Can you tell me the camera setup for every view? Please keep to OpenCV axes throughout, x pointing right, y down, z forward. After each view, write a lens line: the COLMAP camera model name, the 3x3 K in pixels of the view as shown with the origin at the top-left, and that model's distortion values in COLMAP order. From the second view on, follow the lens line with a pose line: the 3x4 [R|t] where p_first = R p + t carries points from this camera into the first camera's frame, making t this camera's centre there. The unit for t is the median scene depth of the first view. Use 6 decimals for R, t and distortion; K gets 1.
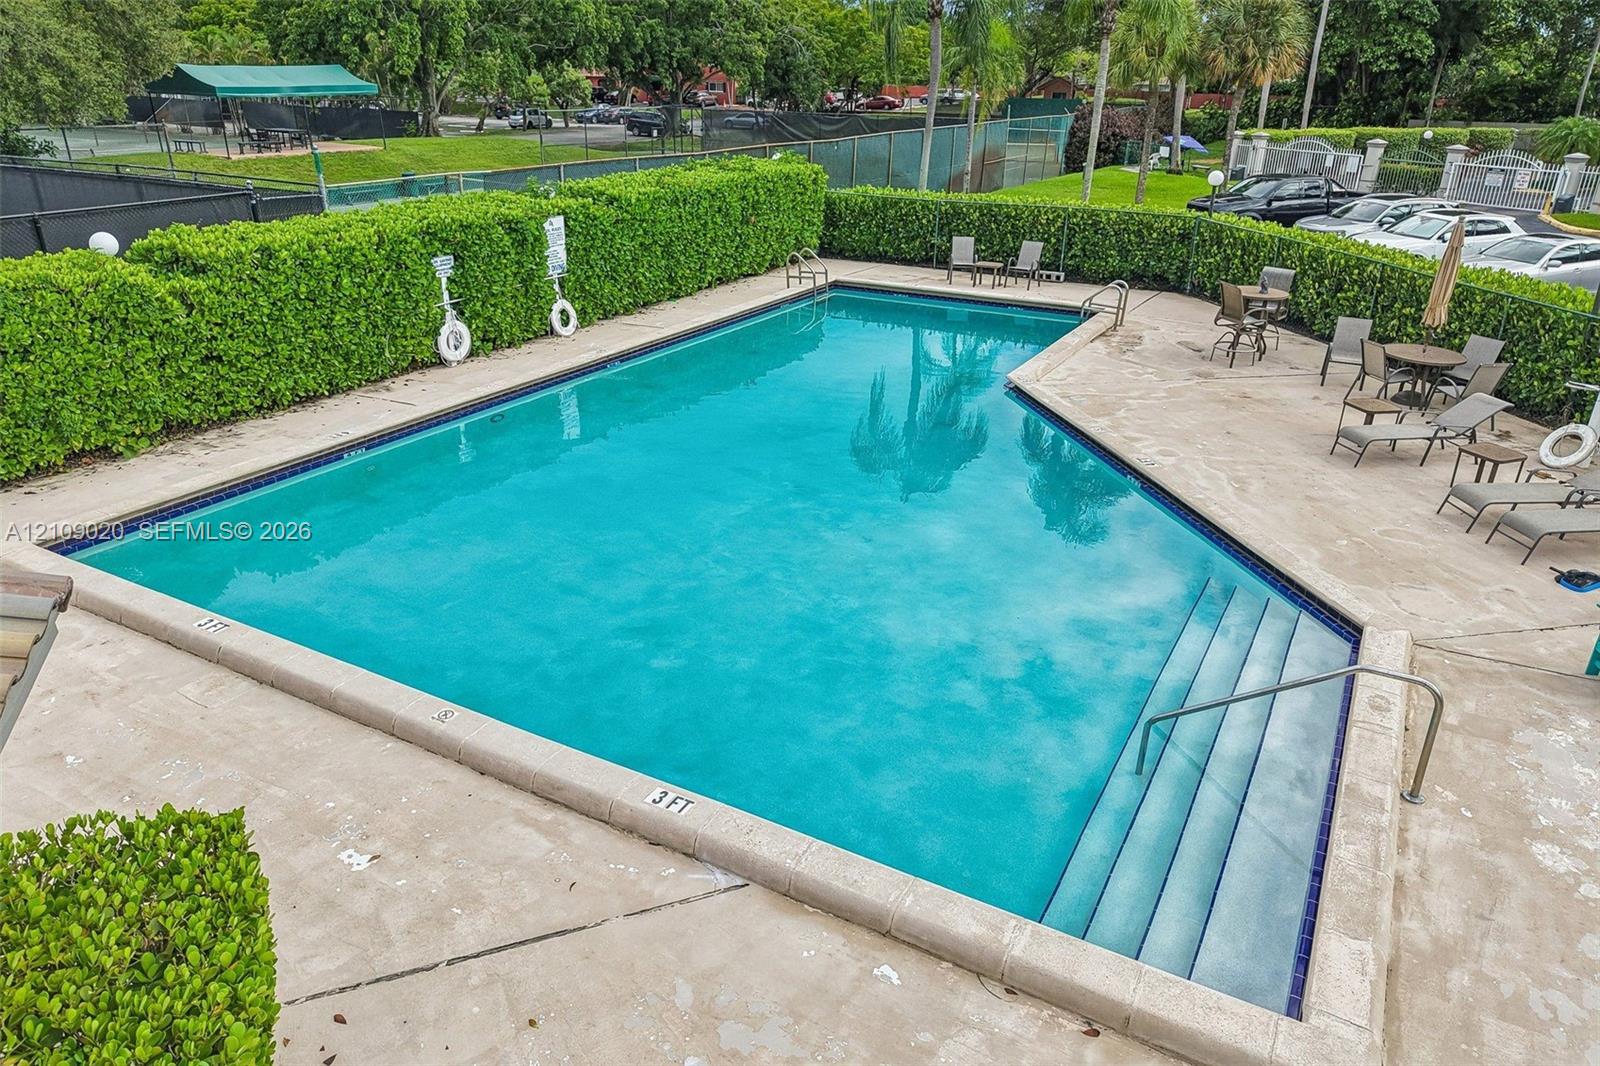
lens RADIAL K [[1060.0, 0, 801.6], [0, 1060.0, 544.7], [0, 0, 1]] dist [0.000985, -0.001071]
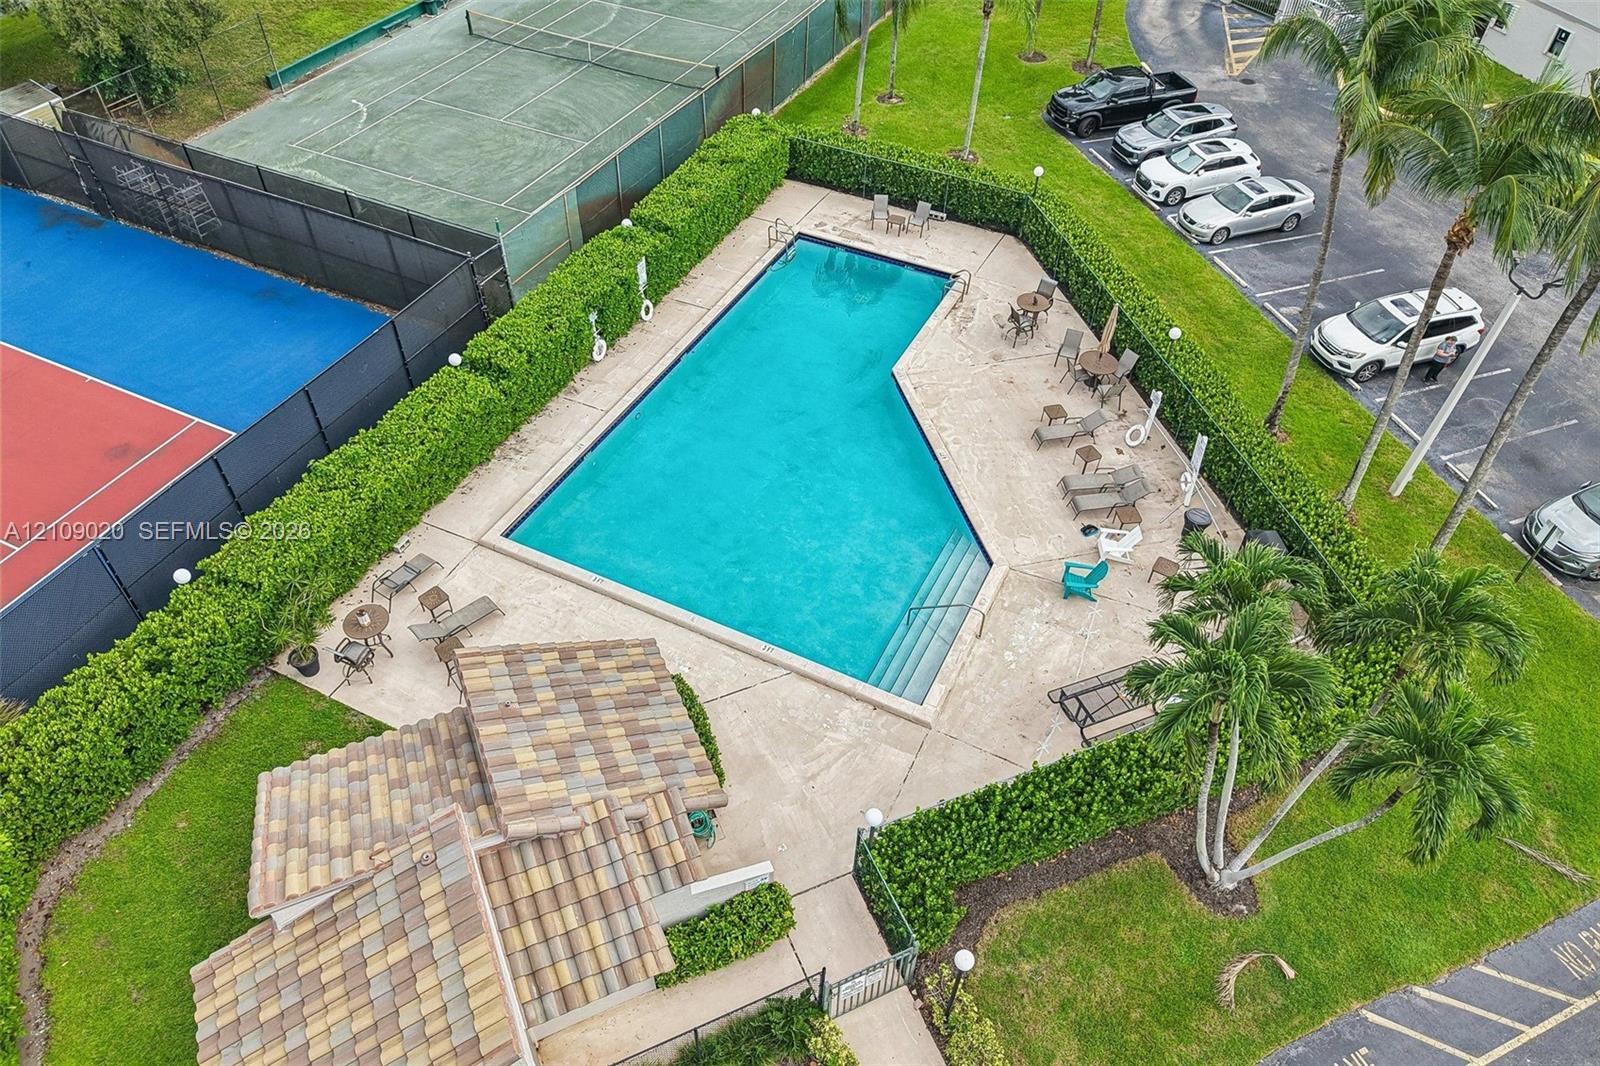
lens RADIAL K [[1060.0, 0, 801.6], [0, 1060.0, 544.7], [0, 0, 1]] dist [0.000985, -0.001071]
pose [[0.998759, -0.031175, 0.038853, -0.084149], [0.014355, 0.927000, 0.374788, -0.874103], [-0.047700, -0.373765, 0.926296, -1.343074]]
